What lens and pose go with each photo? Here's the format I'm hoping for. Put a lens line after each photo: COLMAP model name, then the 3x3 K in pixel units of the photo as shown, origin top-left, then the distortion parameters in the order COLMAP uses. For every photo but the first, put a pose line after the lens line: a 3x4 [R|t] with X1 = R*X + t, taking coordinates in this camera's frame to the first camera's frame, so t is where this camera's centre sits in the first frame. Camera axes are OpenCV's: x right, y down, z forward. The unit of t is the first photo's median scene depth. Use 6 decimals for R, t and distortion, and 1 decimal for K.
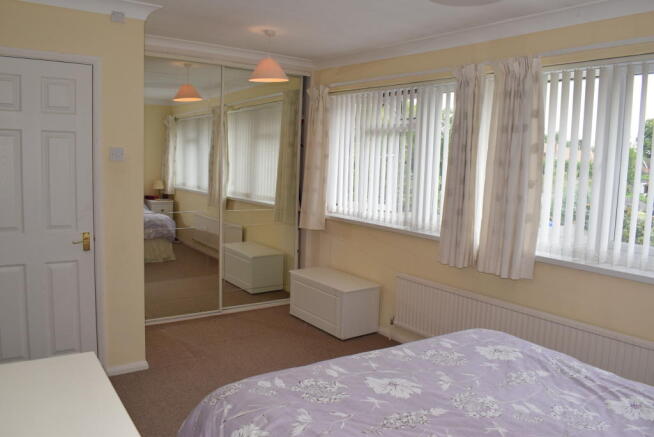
lens RADIAL K [[513.8, 0, 326.0], [0, 513.8, 216.3], [0, 0, 1]] dist [-0.095731, -0.000703]
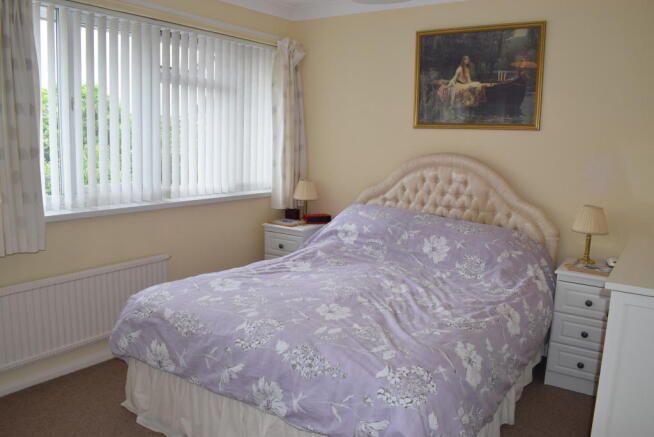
lens RADIAL K [[513.8, 0, 325.7], [0, 513.8, 217.8], [0, 0, 1]] dist [-0.095731, -0.000703]
pose [[-0.340004, -0.209394, 0.916816, -0.852100], [0.045157, 0.970137, 0.238319, -0.163494], [-0.939339, 0.122430, -0.320395, 1.243889]]
